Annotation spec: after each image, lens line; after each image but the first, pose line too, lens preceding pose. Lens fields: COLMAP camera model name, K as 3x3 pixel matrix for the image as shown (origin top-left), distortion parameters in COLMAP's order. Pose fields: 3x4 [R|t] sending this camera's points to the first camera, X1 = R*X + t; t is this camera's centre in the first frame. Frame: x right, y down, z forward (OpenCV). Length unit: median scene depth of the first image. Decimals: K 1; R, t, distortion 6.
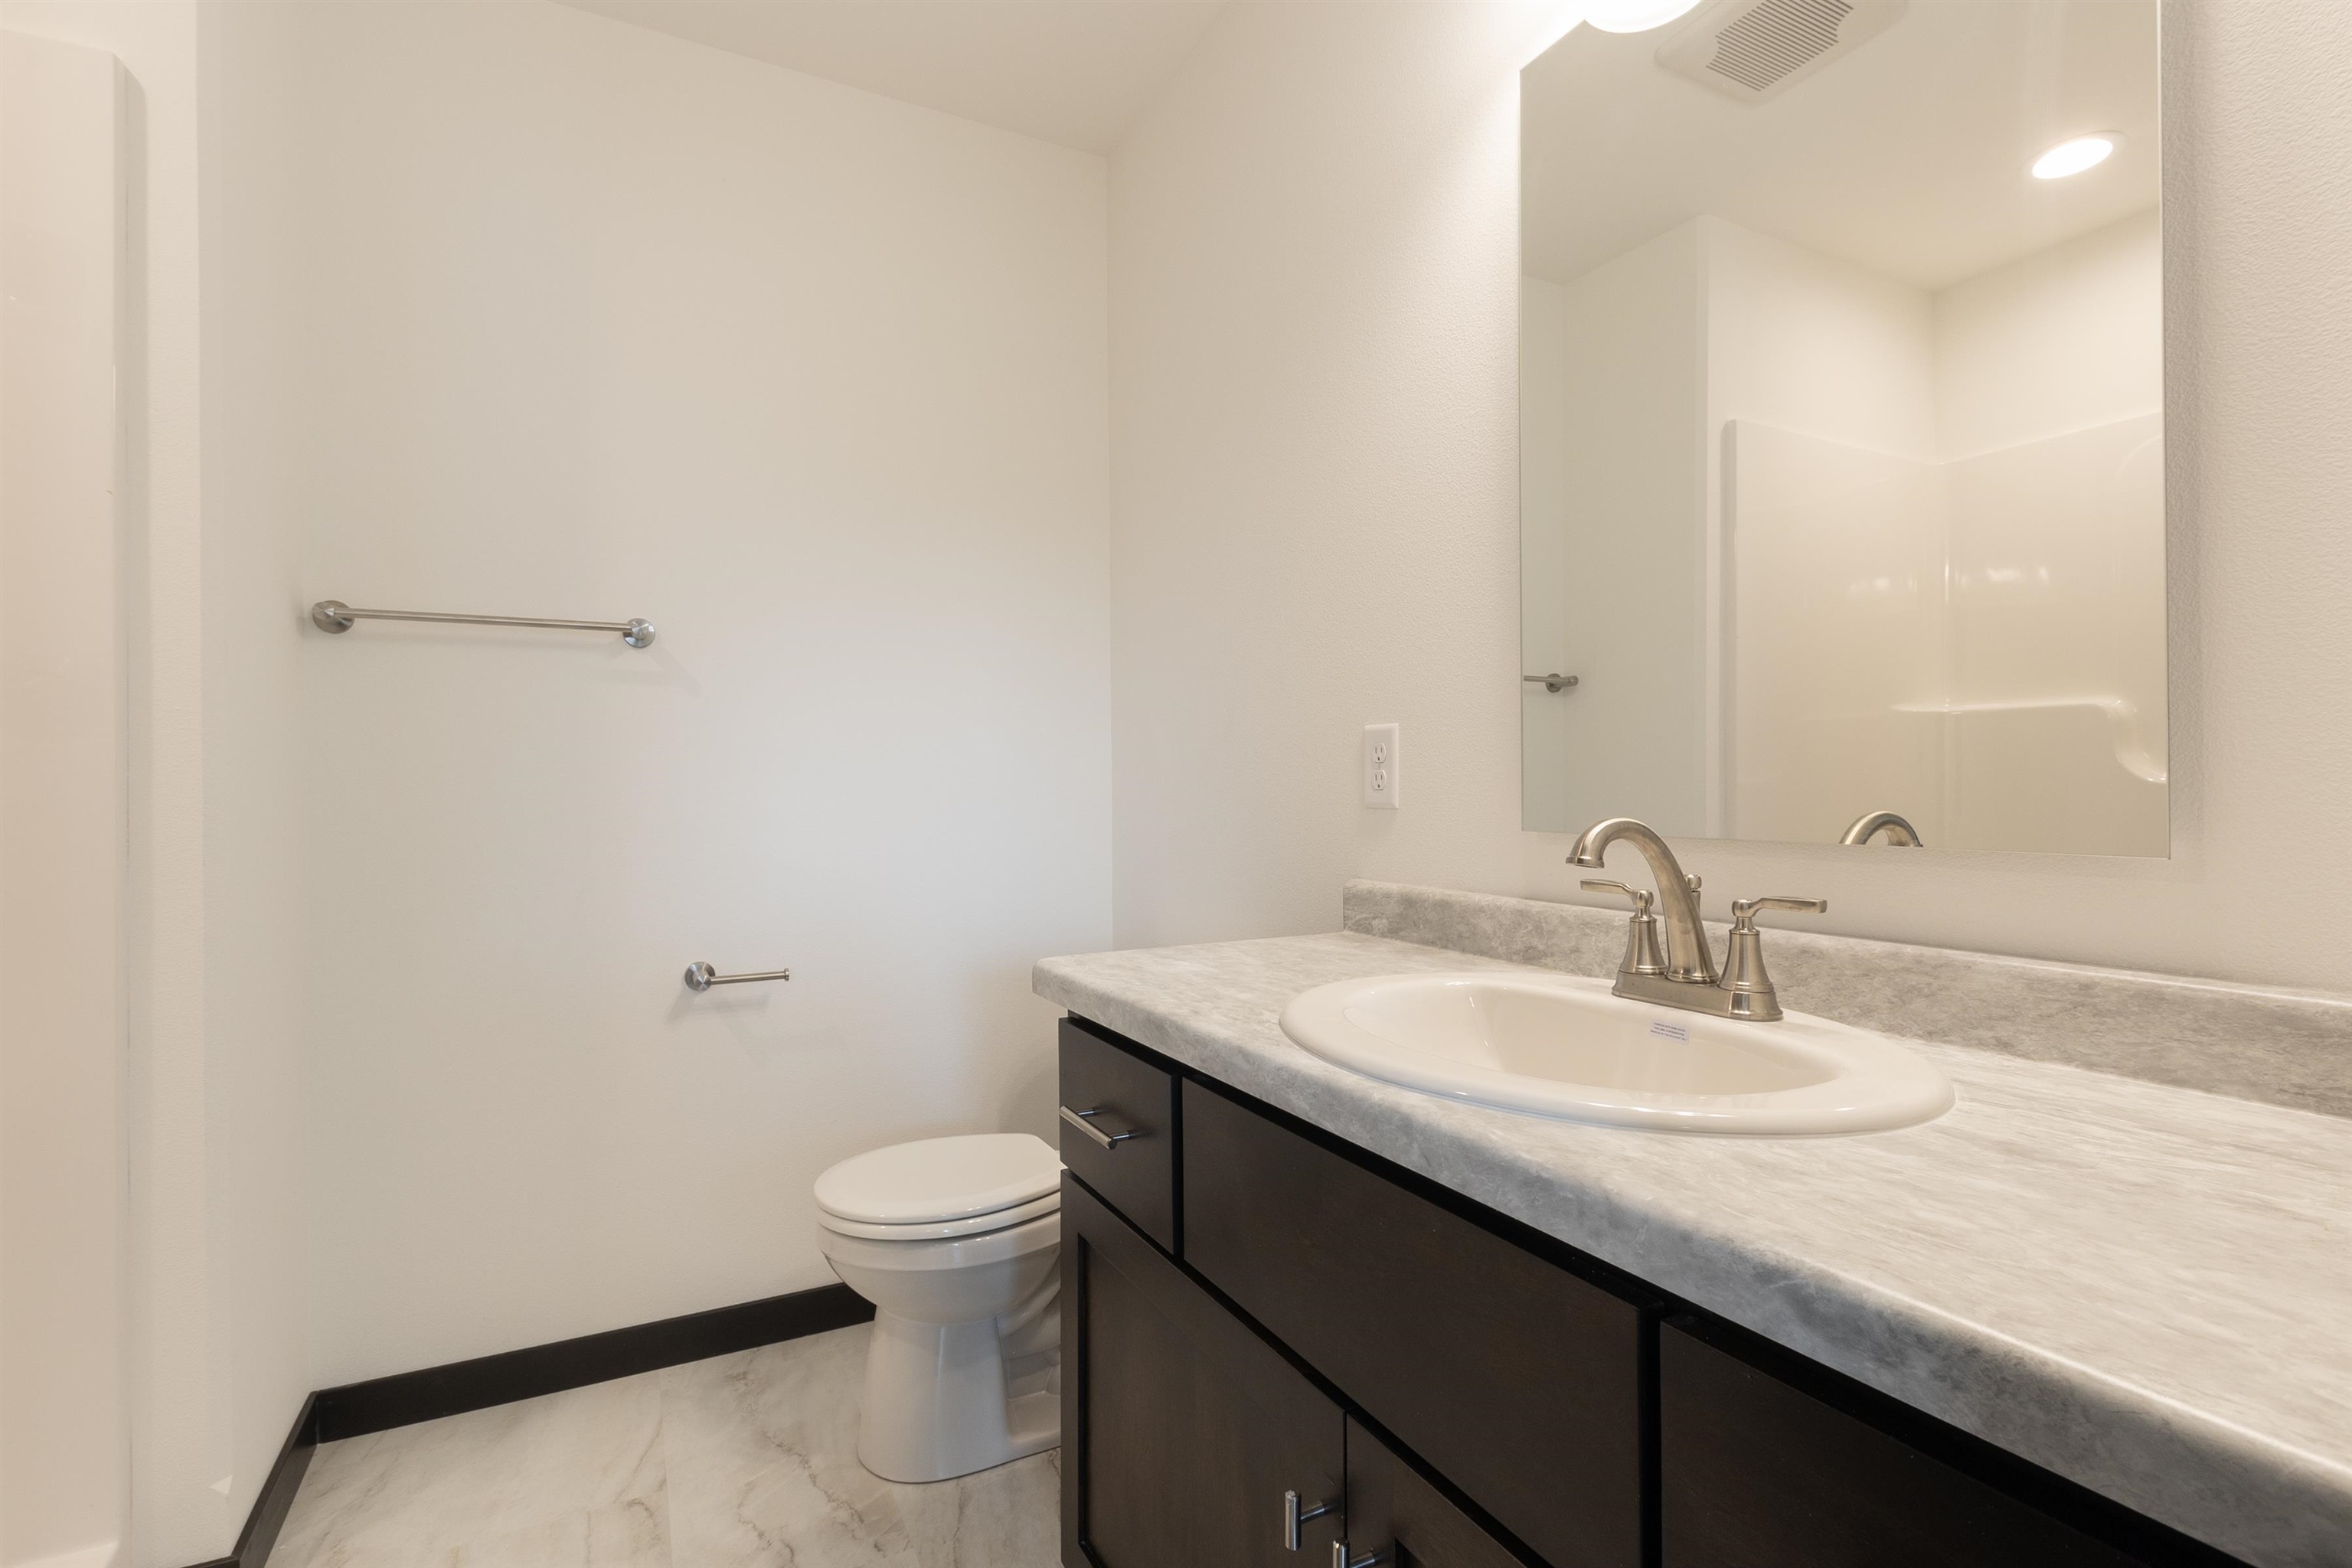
lens RADIAL K [[1088.7, 0, 1164.7], [0, 1088.7, 789.2], [0, 0, 1]] dist [0.001794, -0.005503]
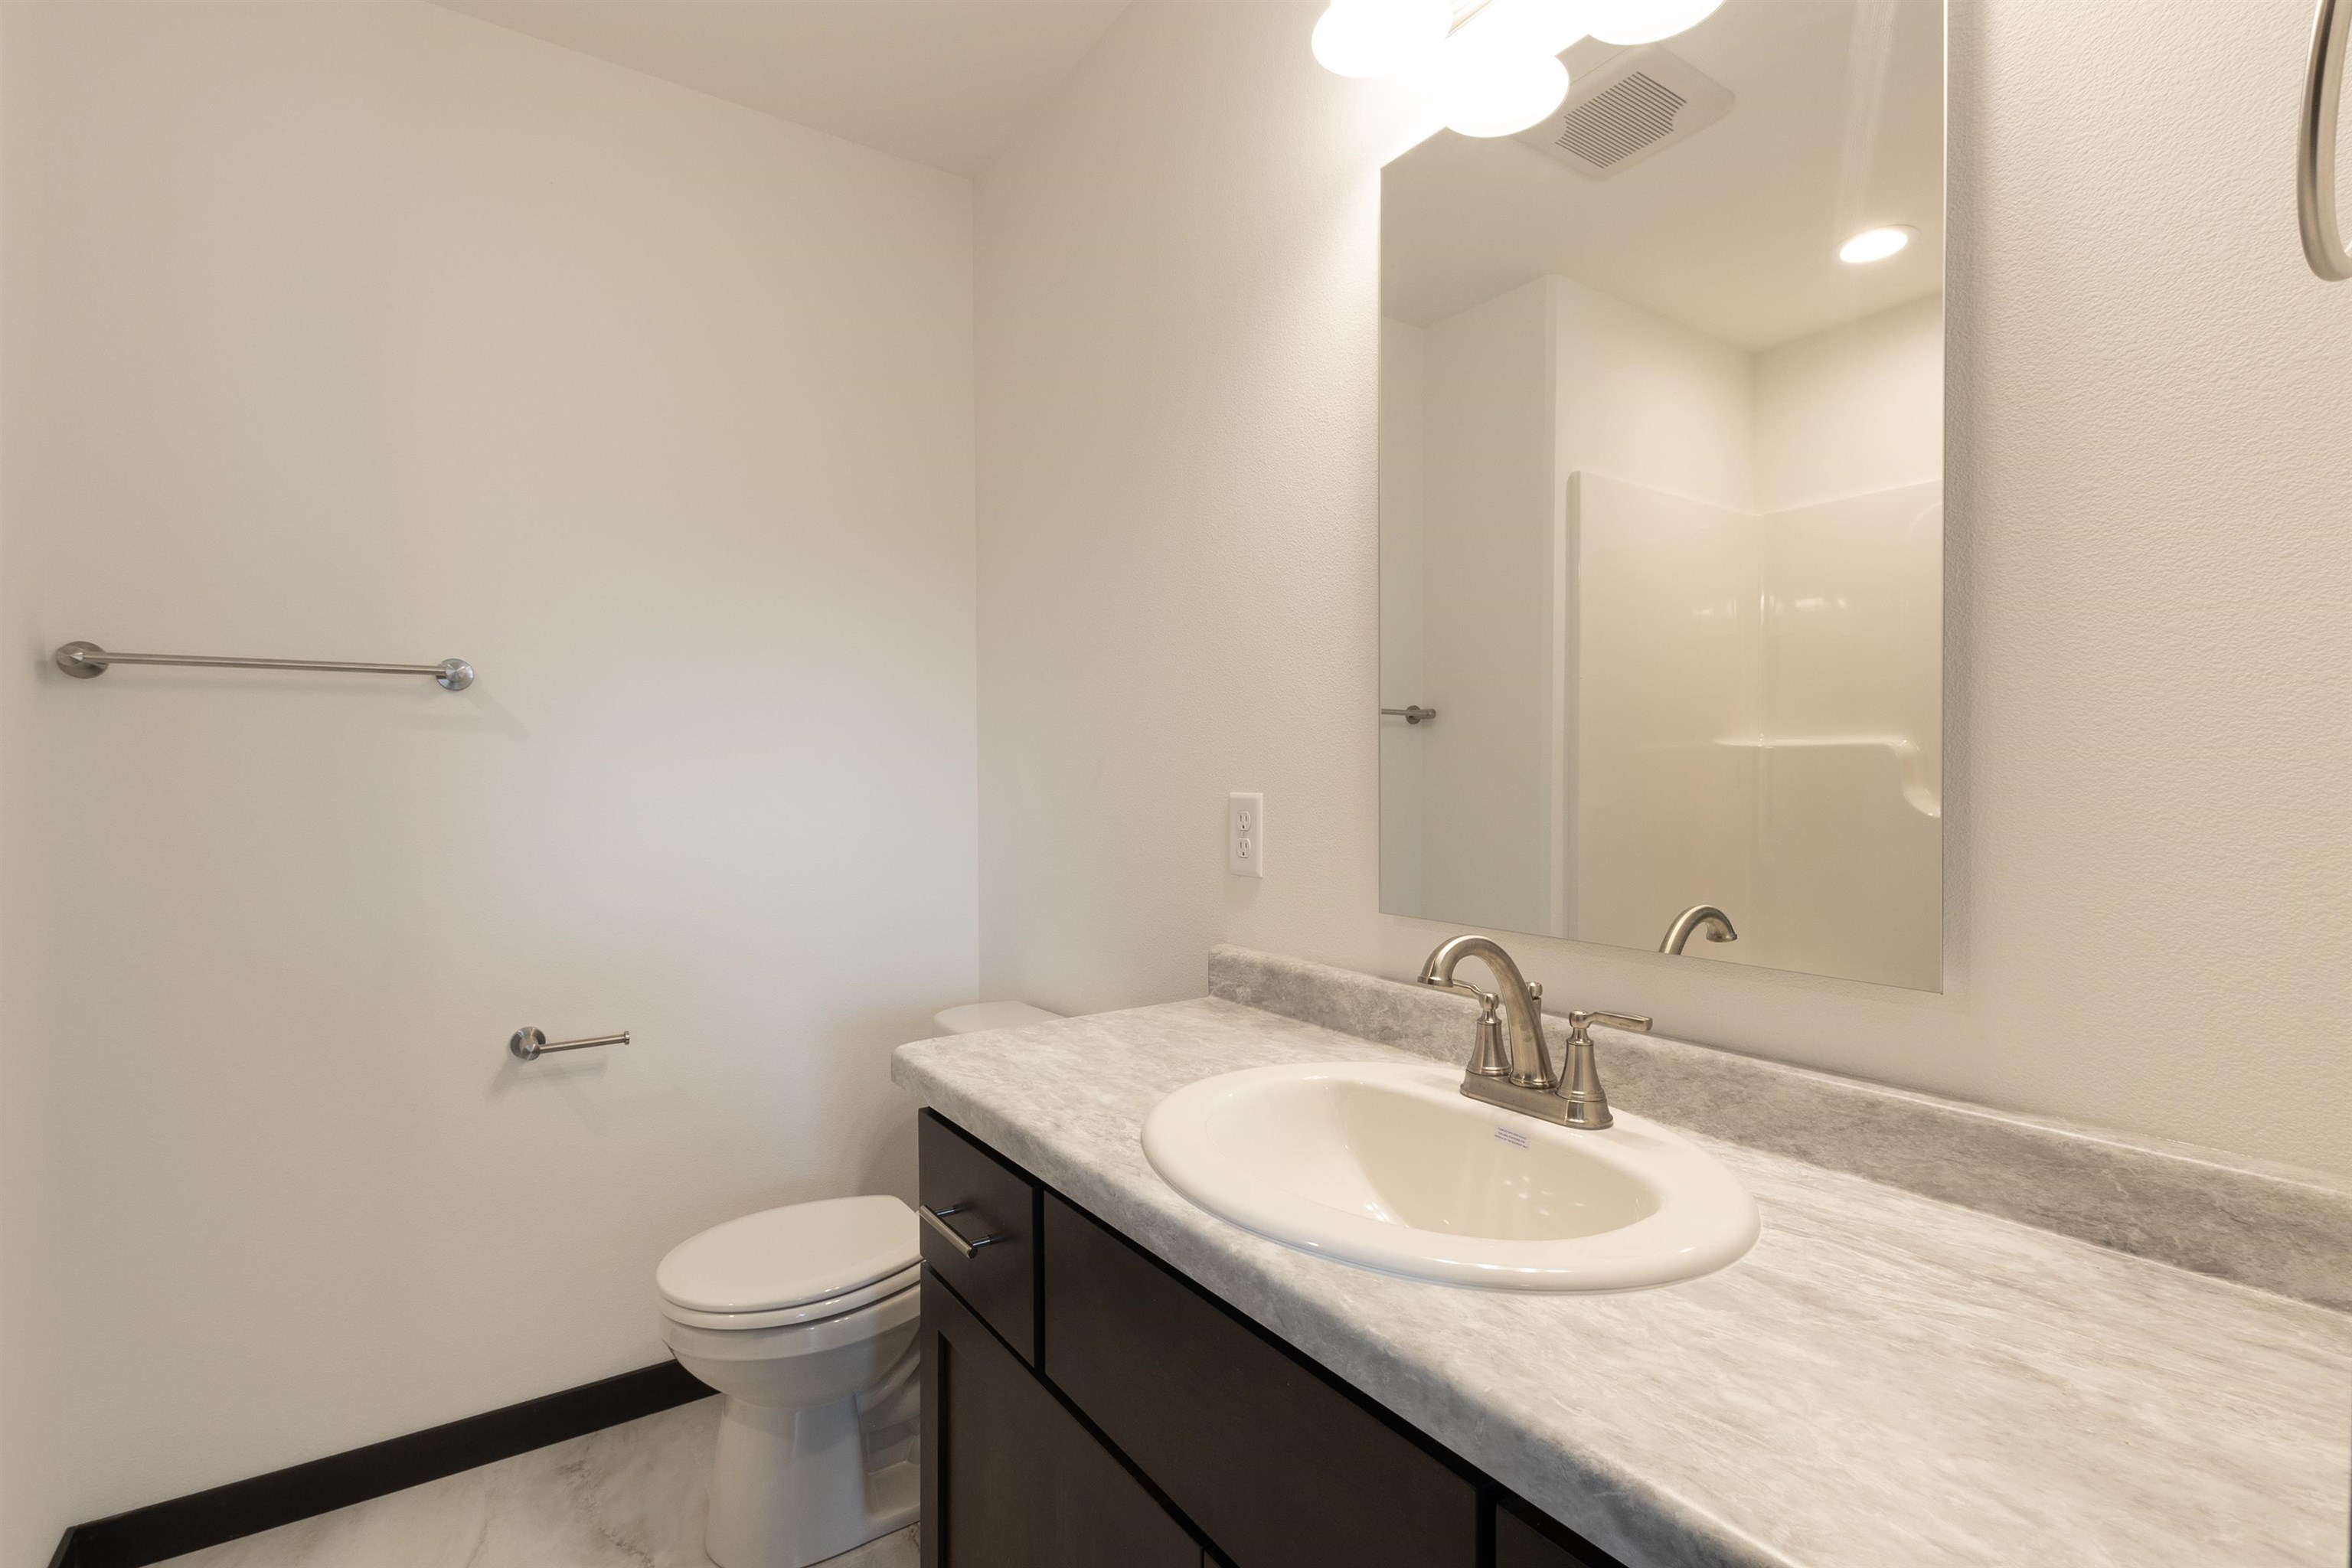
lens RADIAL K [[1087.6, 0, 1186.0], [0, 1087.6, 787.4], [0, 0, 1]] dist [-0.003817, -0.001580]
pose [[0.990775, 0.002162, 0.135501, 0.008782], [-0.003668, 0.999934, 0.010864, -0.101108], [-0.135468, -0.011260, 0.990718, 0.008566]]
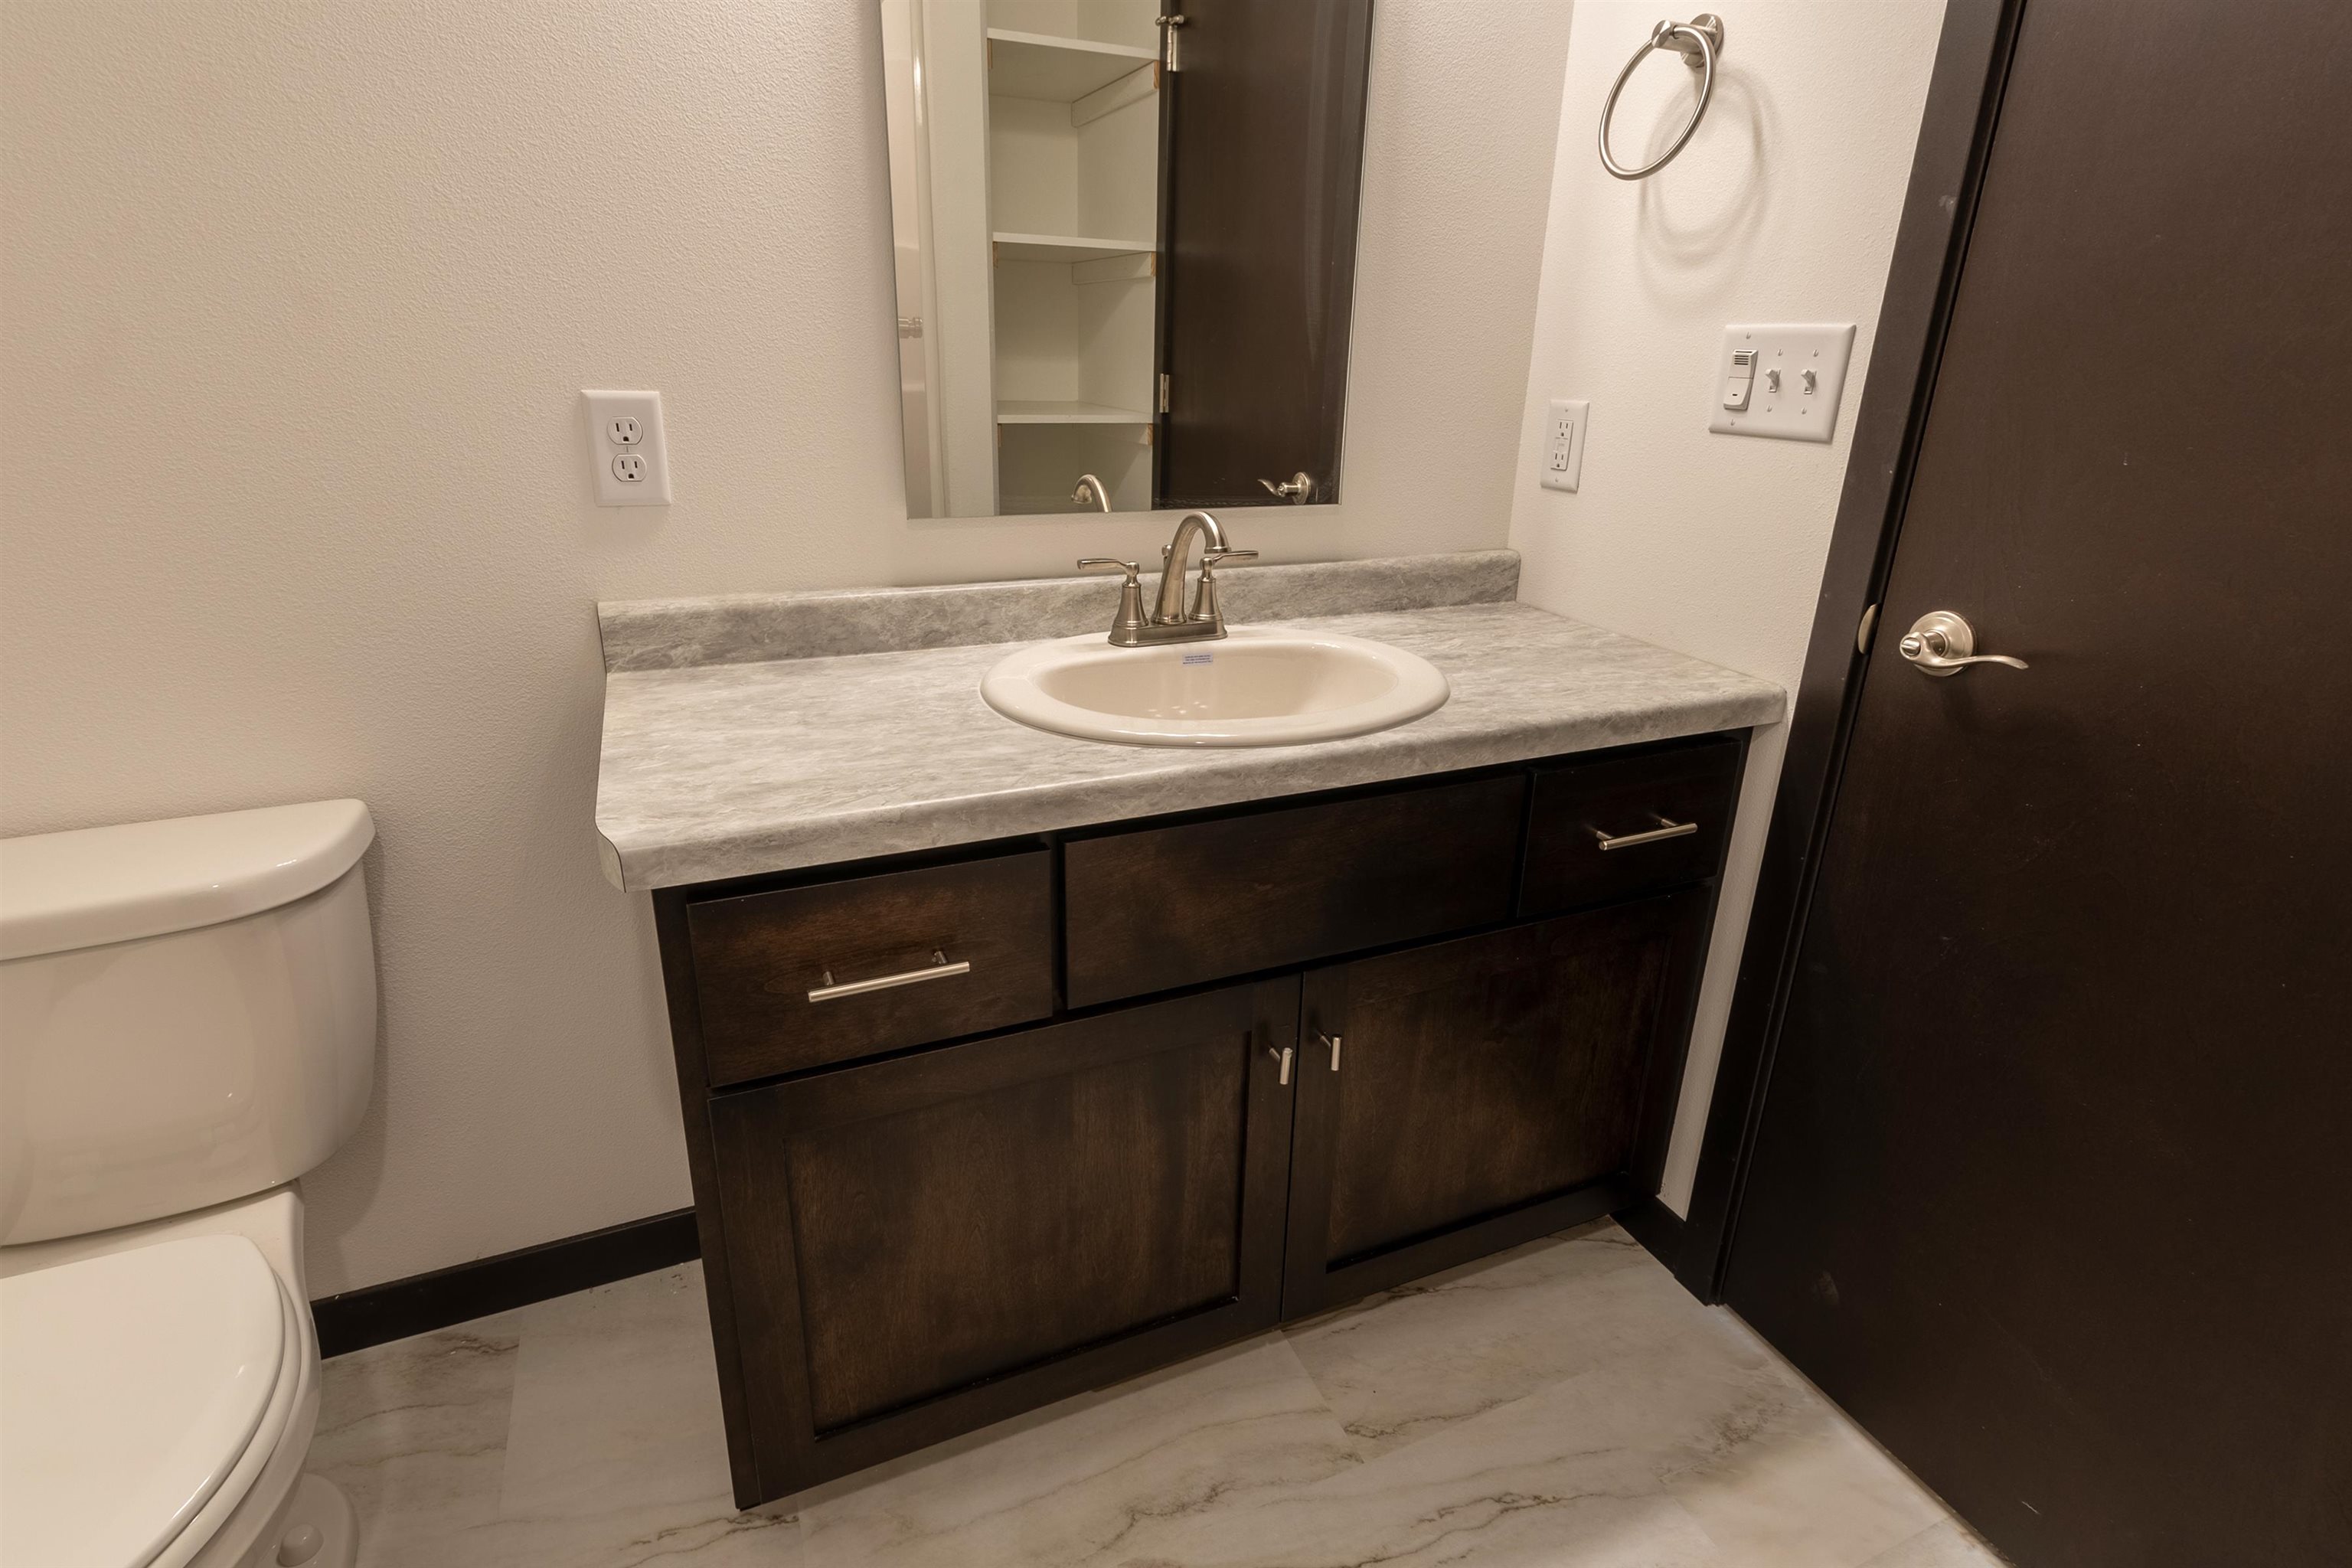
lens RADIAL K [[1147.0, 0, 1168.4], [0, 1147.0, 766.8], [0, 0, 1]] dist [0.002272, -0.000096]
pose [[0.057989, -0.341137, 0.938223, -0.802210], [-0.024332, 0.939043, 0.342938, -0.128249], [-0.998021, -0.042715, 0.046154, 0.780343]]
